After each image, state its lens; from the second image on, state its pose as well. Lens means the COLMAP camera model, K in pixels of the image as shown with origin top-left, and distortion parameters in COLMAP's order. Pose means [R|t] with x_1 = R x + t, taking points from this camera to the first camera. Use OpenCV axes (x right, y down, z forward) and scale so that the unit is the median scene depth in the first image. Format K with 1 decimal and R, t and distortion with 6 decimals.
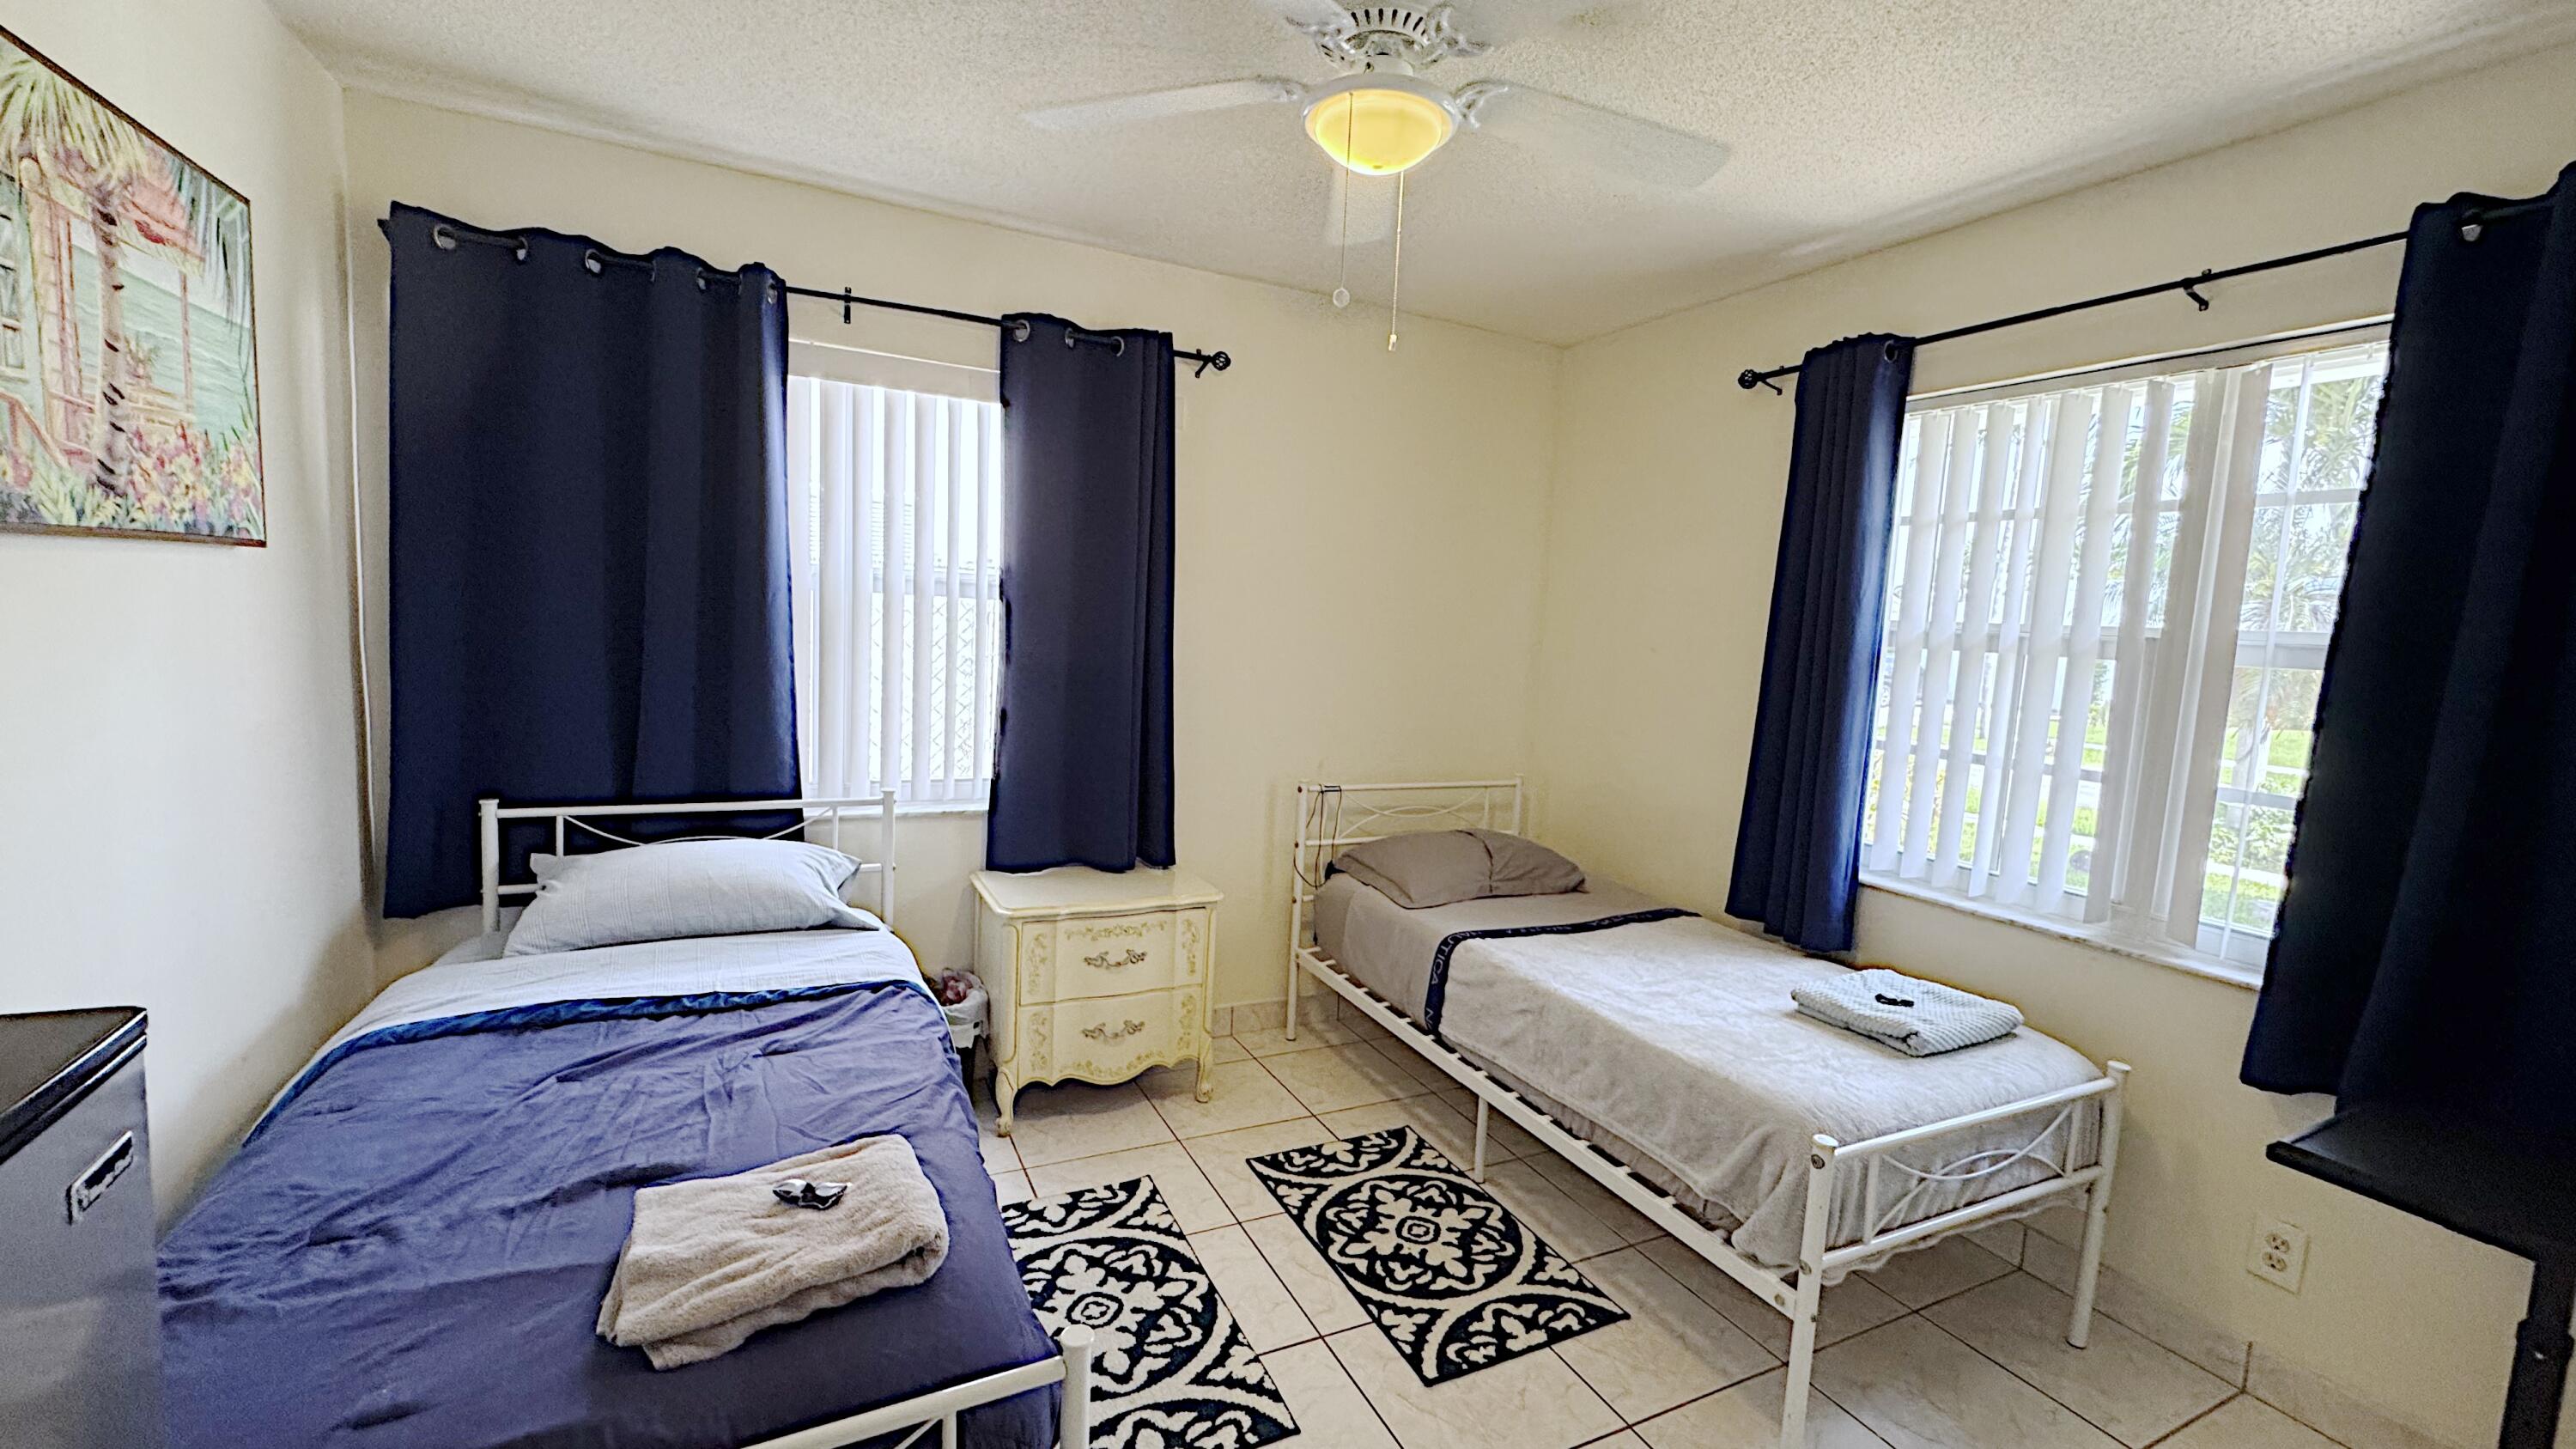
lens RADIAL K [[1032.2, 0, 1286.9], [0, 1032.2, 717.9], [0, 0, 1]] dist [-0.001278, -0.000133]
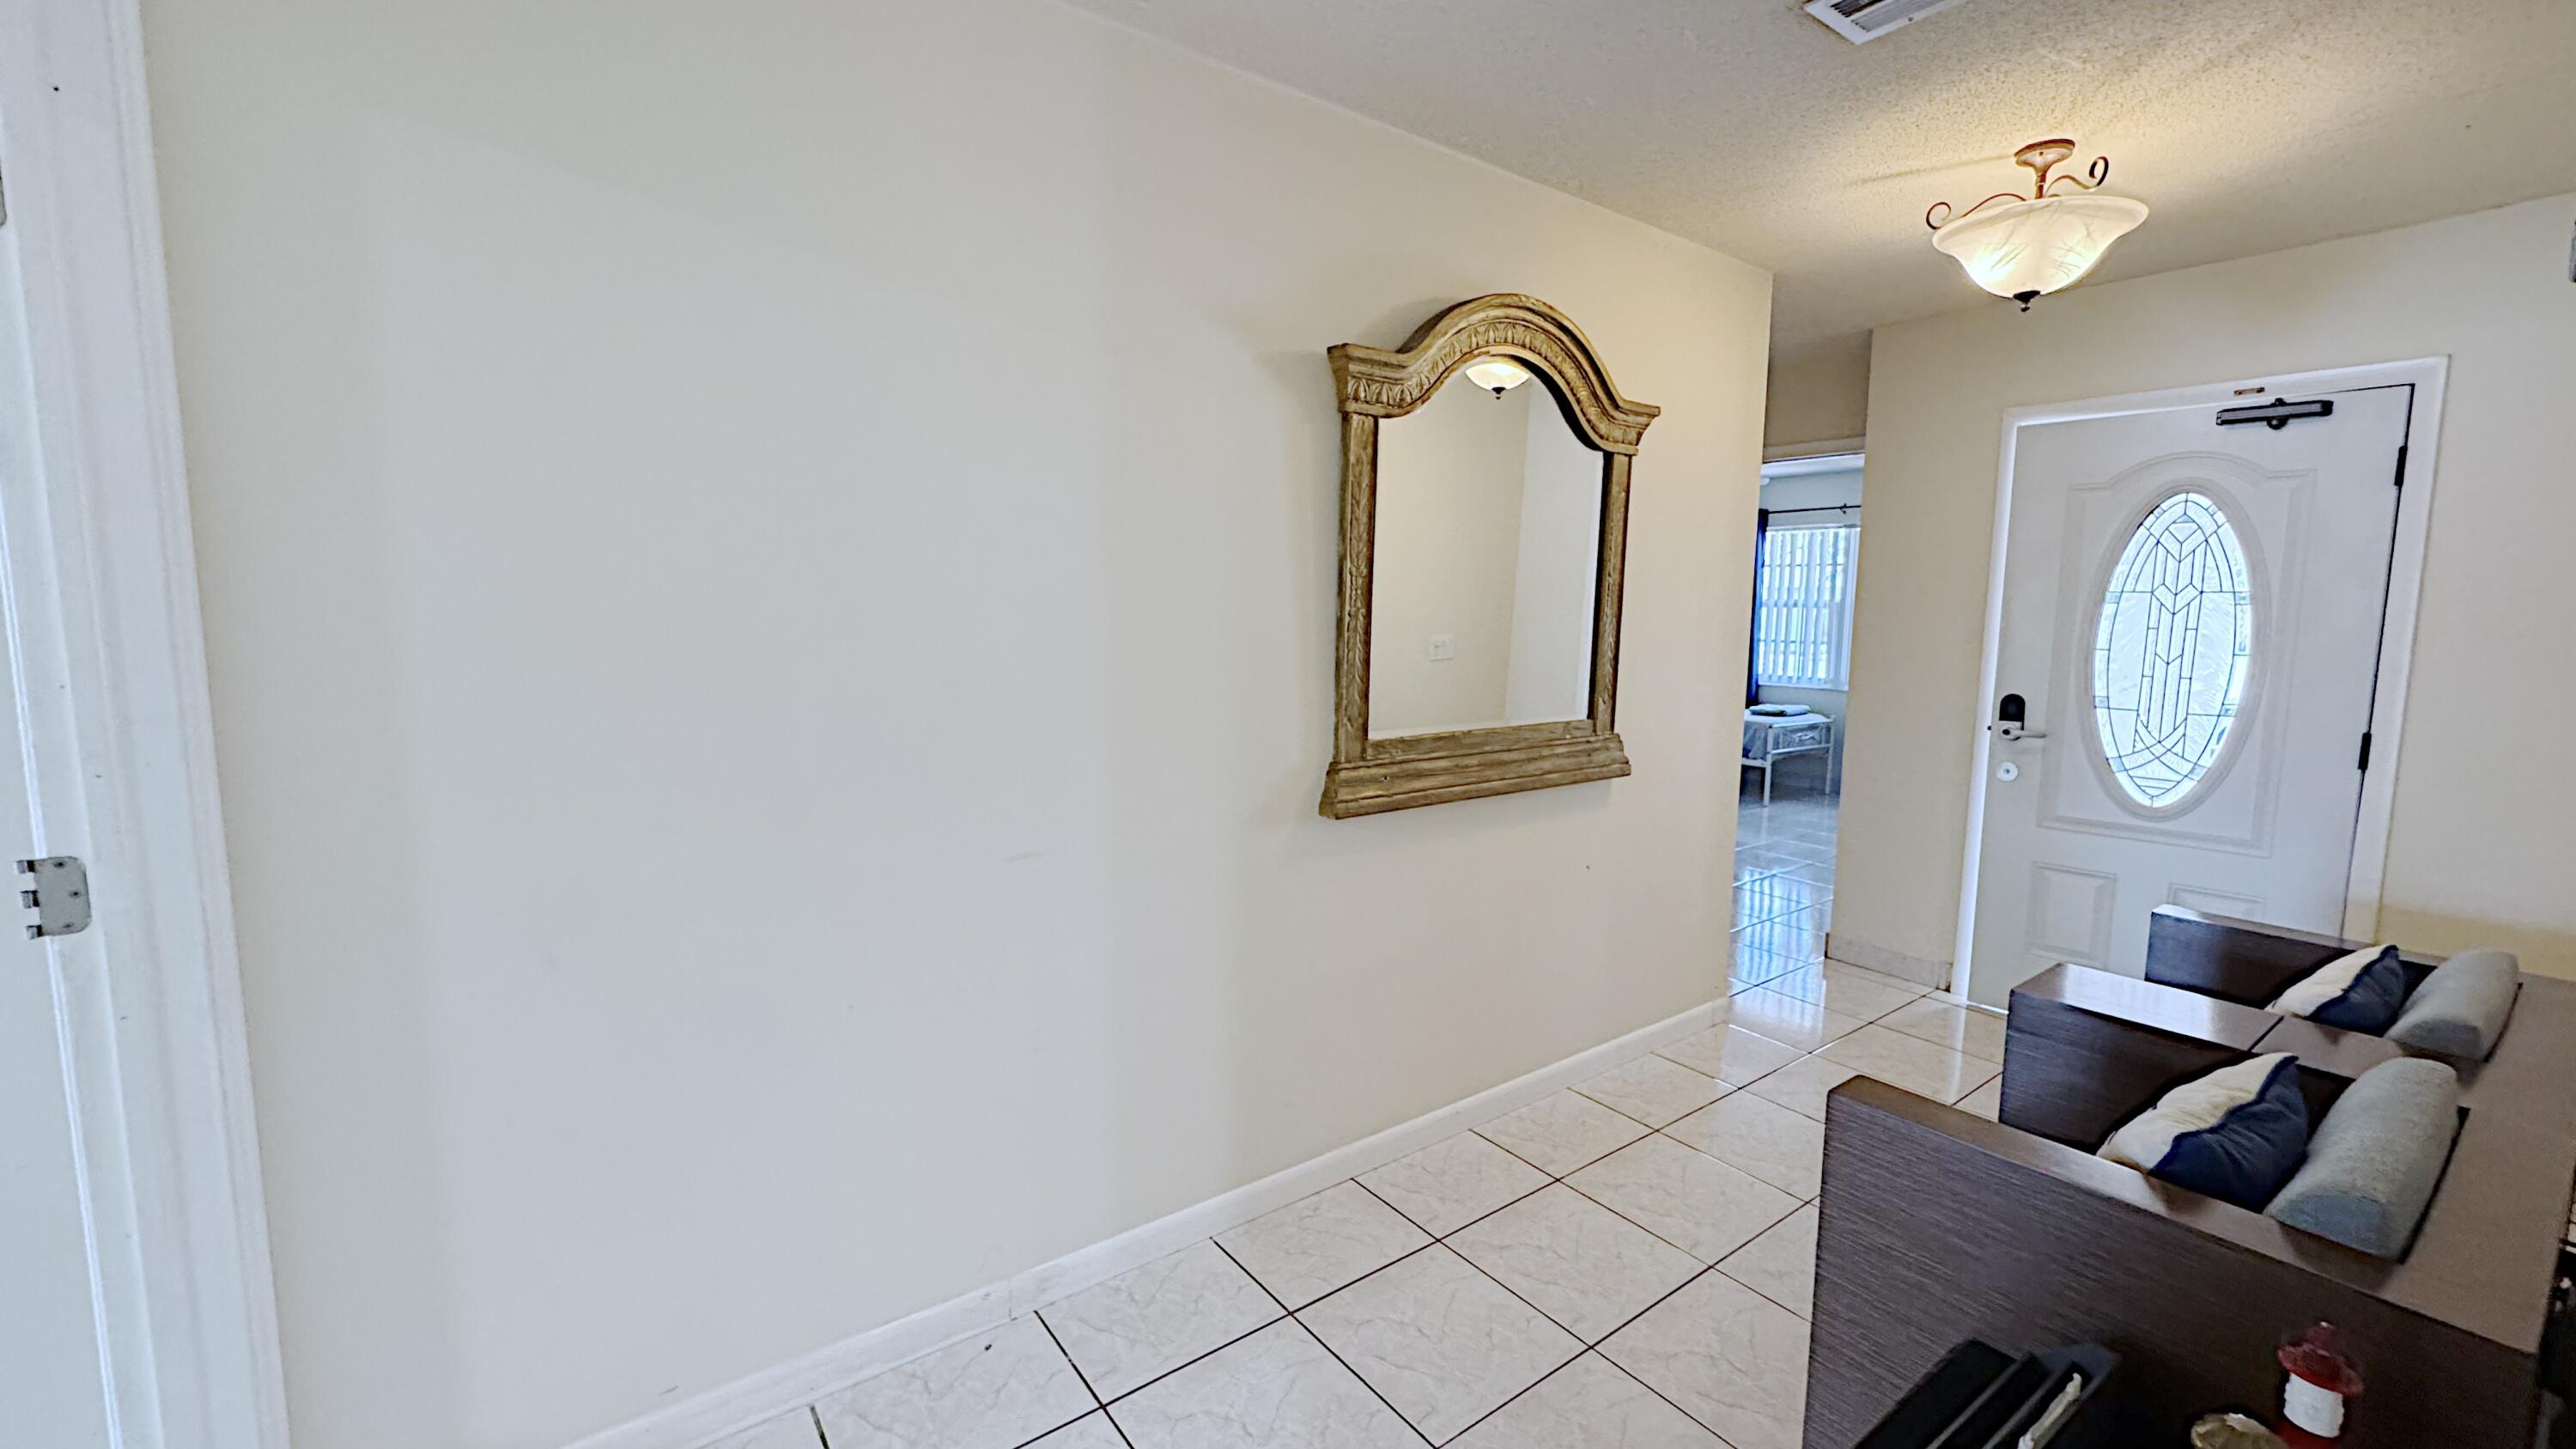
lens RADIAL K [[1032.2, 0, 1280.7], [0, 1032.2, 728.8], [0, 0, 1]] dist [-0.001278, -0.000133]
pose [[0.982629, -0.059624, 0.175744, -1.785294], [0.054413, 0.997928, 0.034323, 0.139294], [-0.177427, -0.024164, 0.983837, -2.278983]]
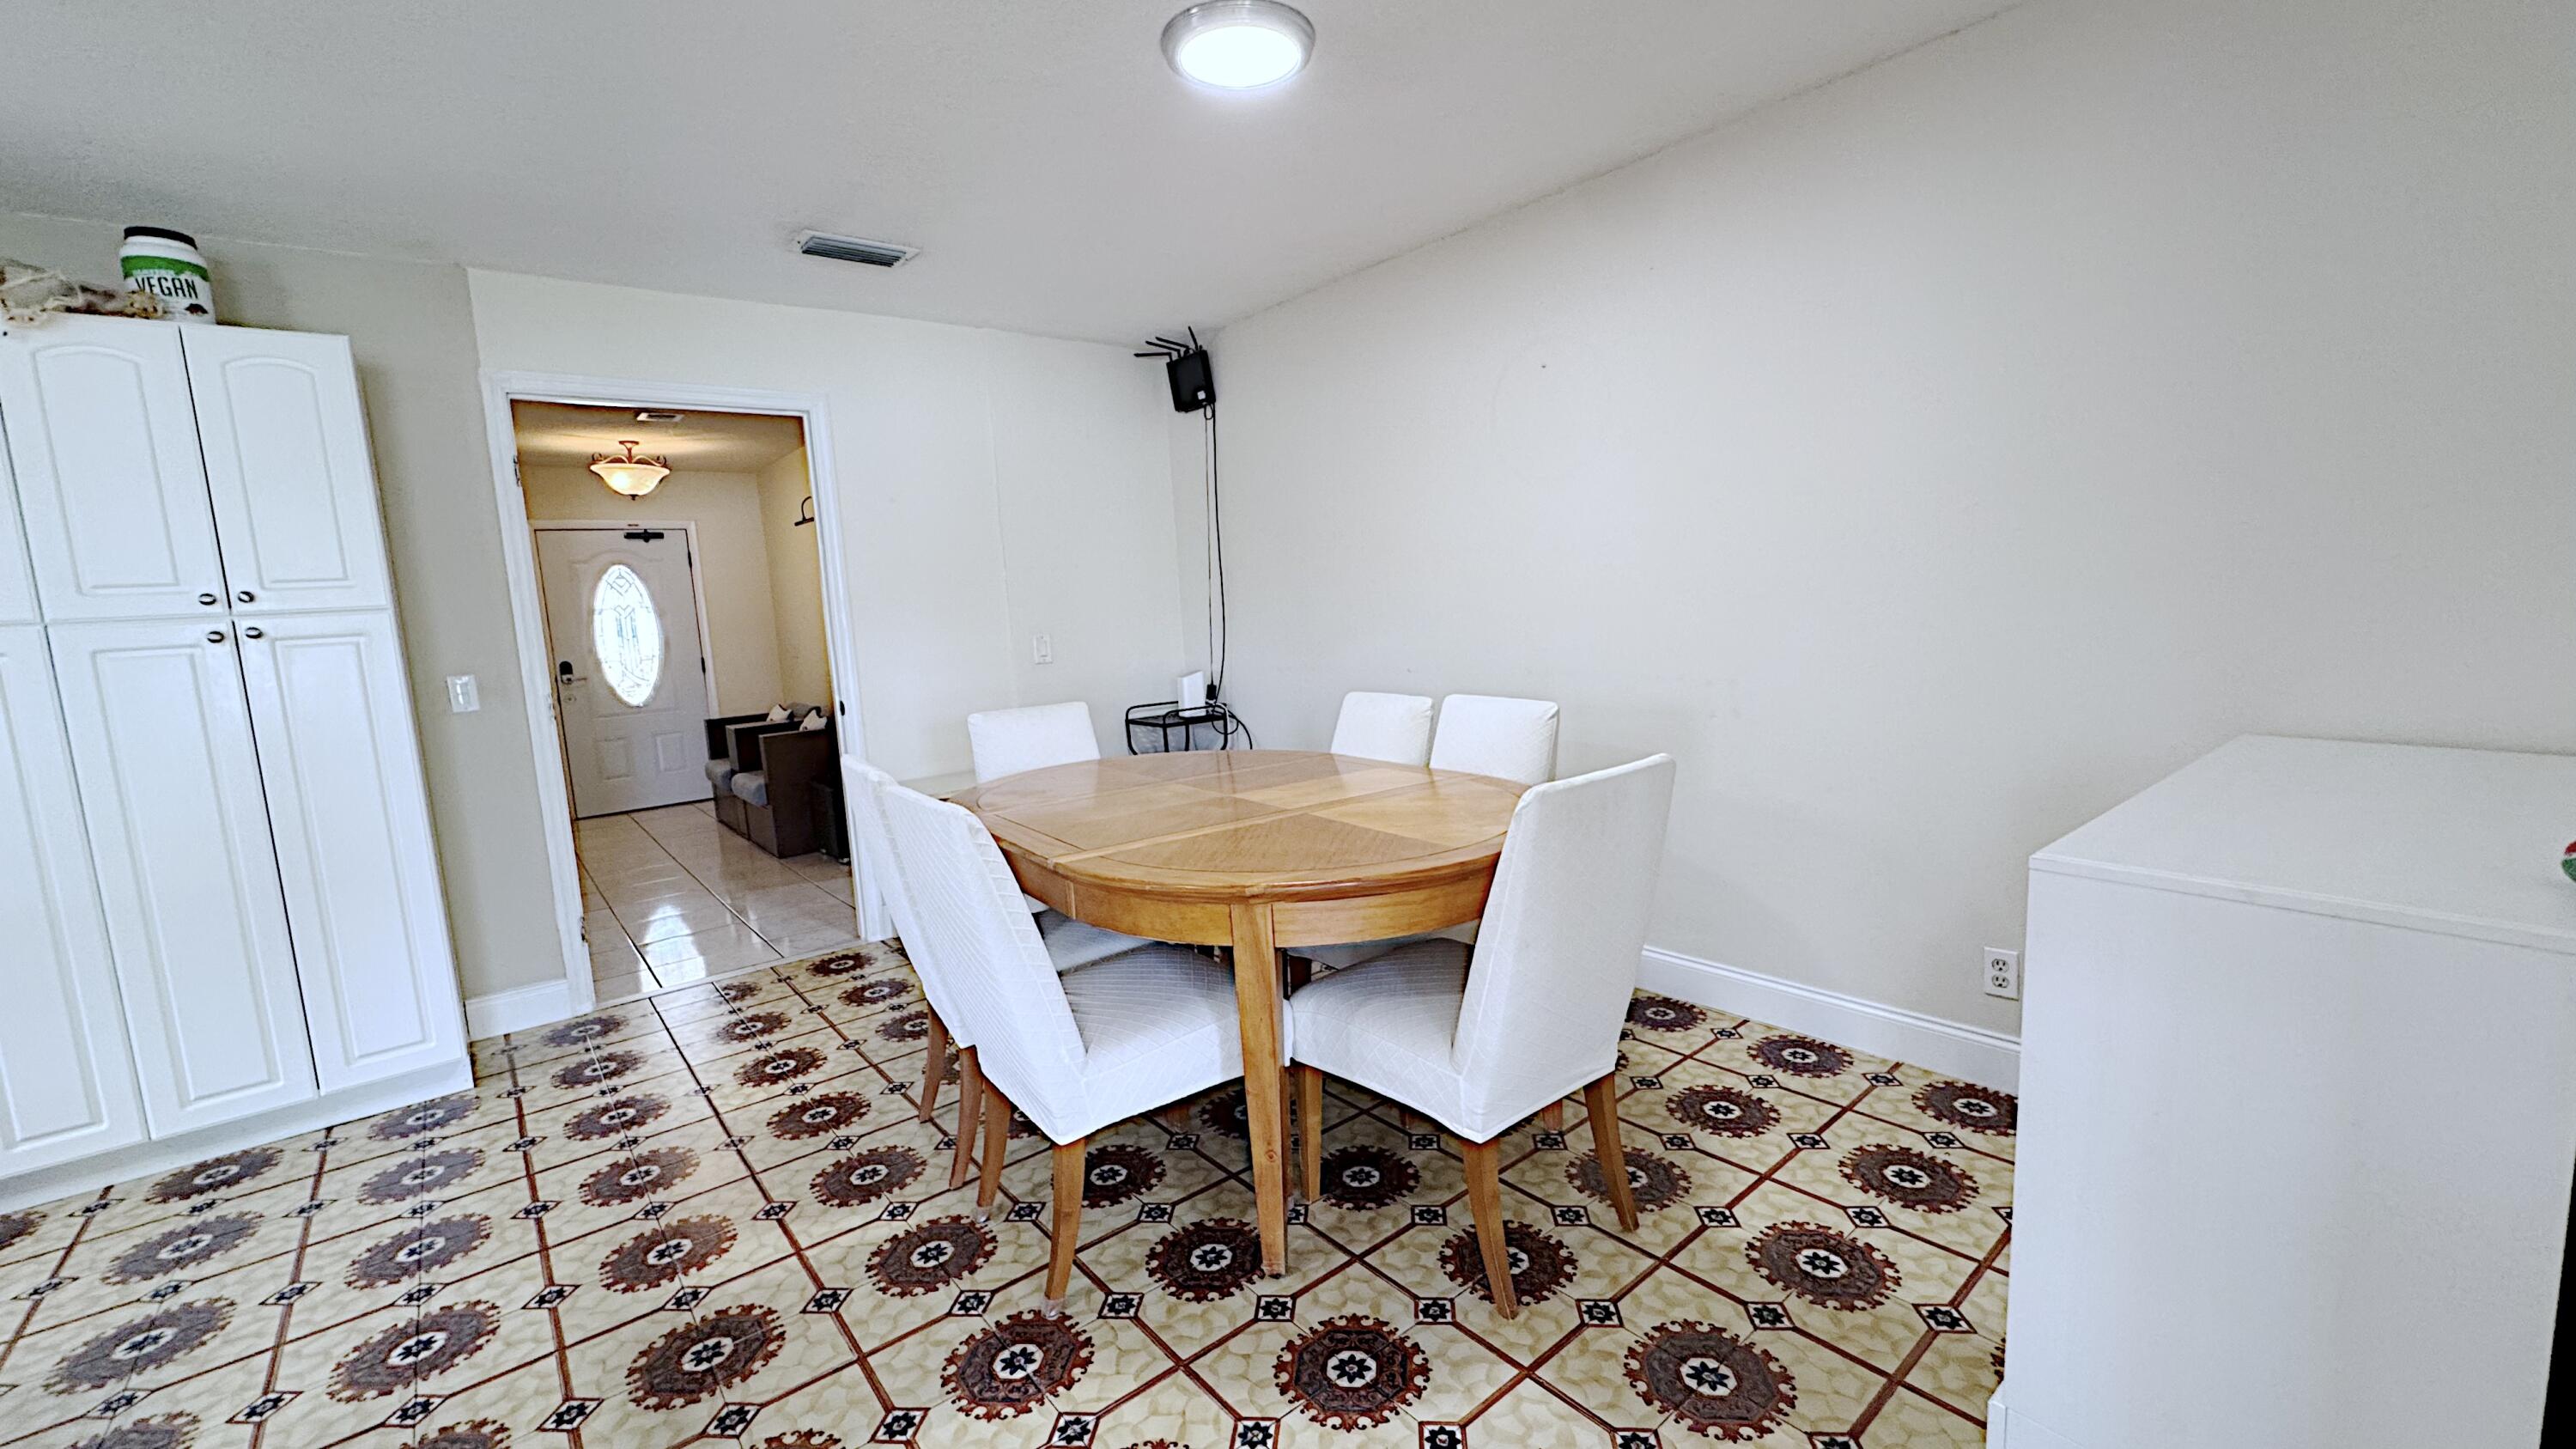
lens RADIAL K [[1032.2, 0, 1292.5], [0, 1032.2, 719.1], [0, 0, 1]] dist [-0.001278, -0.000133]
pose [[-0.234302, -0.156531, 0.959479, -4.589400], [0.129751, 0.973087, 0.190436, 0.038460], [-0.963466, 0.169113, -0.207686, -2.426962]]
